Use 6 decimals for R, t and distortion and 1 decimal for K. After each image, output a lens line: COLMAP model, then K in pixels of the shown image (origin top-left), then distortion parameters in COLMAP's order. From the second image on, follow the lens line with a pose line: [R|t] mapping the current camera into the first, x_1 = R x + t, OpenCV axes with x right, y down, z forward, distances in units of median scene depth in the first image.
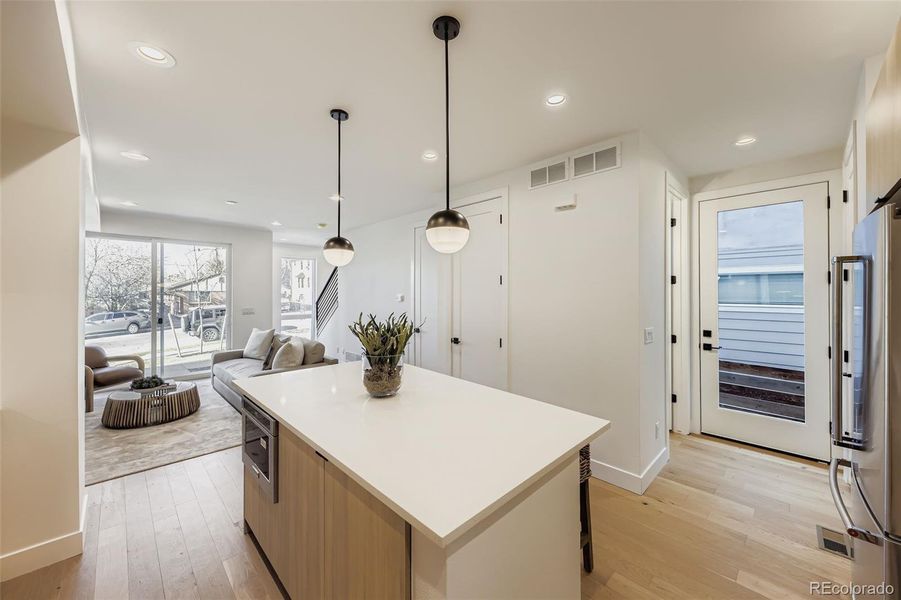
lens RADIAL K [[346.7, 0, 451.6], [0, 346.7, 293.8], [0, 0, 1]] dist [0.002169, 0.001024]
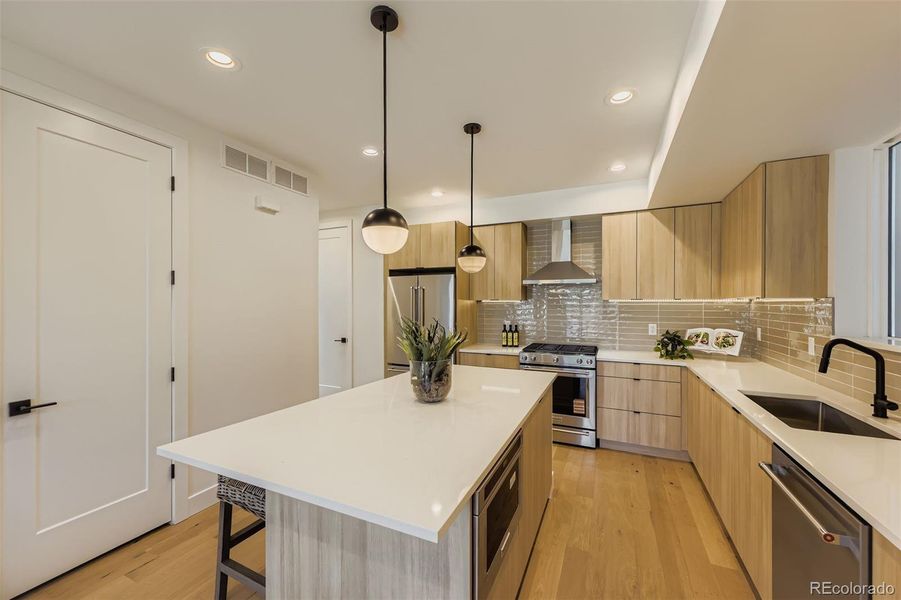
lens RADIAL K [[346.7, 0, 447.4], [0, 346.7, 305.3], [0, 0, 1]] dist [0.002169, 0.001024]
pose [[-0.352359, -0.007769, 0.935833, -0.411346], [0.001969, 0.999957, 0.009042, 0.005049], [-0.935863, 0.005028, -0.352328, 0.473565]]
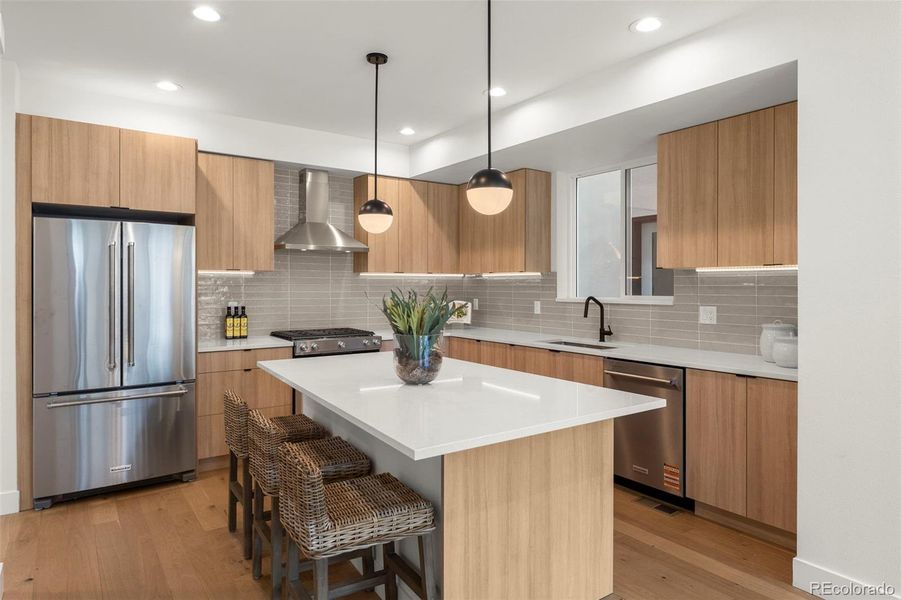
lens RADIAL K [[553.9, 0, 463.5], [0, 553.9, 286.7], [0, 0, 1]] dist [-0.008335, 0.005612]
pose [[-0.990114, -0.002308, 0.140244, -0.173102], [-0.001923, 0.999994, 0.002881, 0.022333], [-0.140250, 0.002583, -0.990113, 0.859097]]
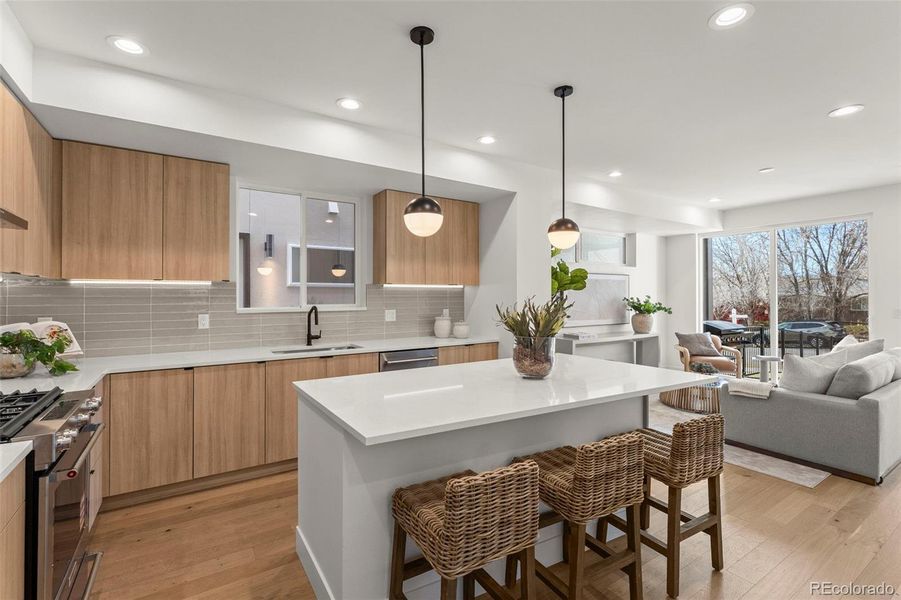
lens RADIAL K [[407.1, 0, 442.6], [0, 407.1, 292.7], [0, 0, 1]] dist [-0.000620, 0.002993]
pose [[-0.197314, -0.006371, -0.980320, 0.368846], [-0.001535, 0.999980, -0.006190, 0.020384], [0.980339, 0.000283, -0.197320, 0.374341]]
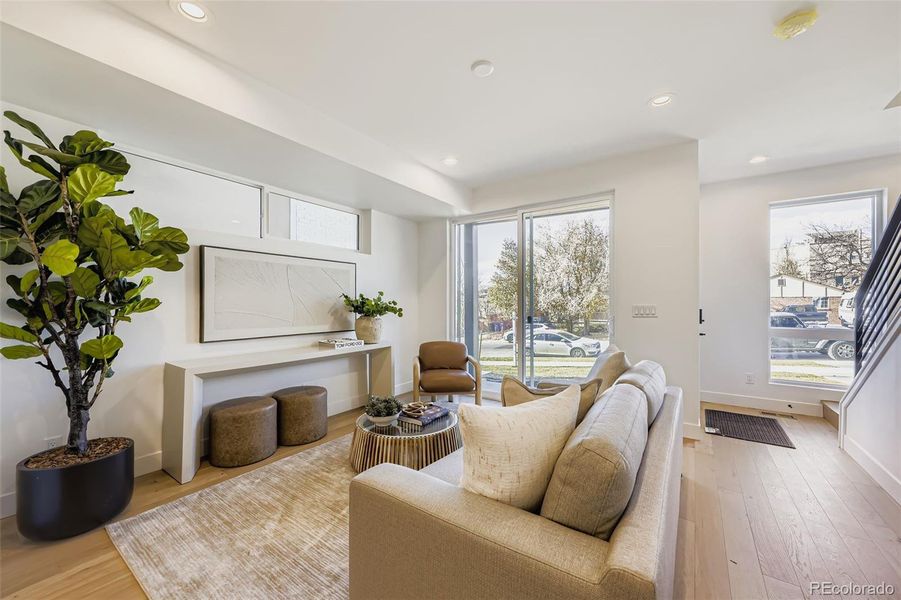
lens RADIAL K [[346.7, 0, 442.1], [0, 346.7, 302.0], [0, 0, 1]] dist [0.002169, 0.001024]
pose [[0.171269, -0.003614, -0.985218, -0.151905], [-0.001839, 0.999990, -0.003988, 0.045384], [0.985223, 0.002494, 0.171261, 0.728670]]
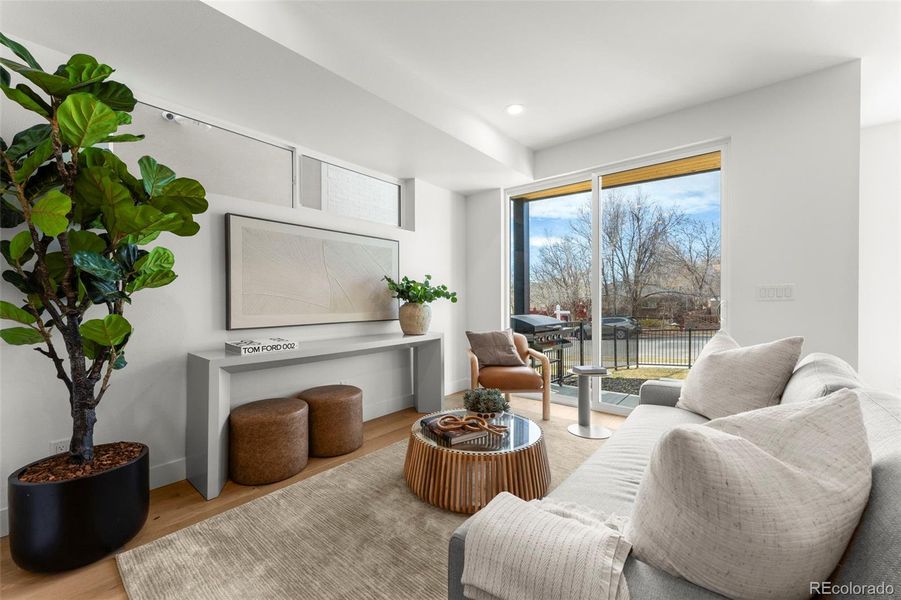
lens RADIAL K [[357.2, 0, 432.1], [0, 357.2, 305.6], [0, 0, 1]] dist [-0.002784, 0.000820]
pose [[0.069053, 0.013958, -0.997515, -0.257535], [0.004973, 0.999885, 0.014336, 0.068197], [0.997601, -0.005951, 0.068975, 0.689250]]
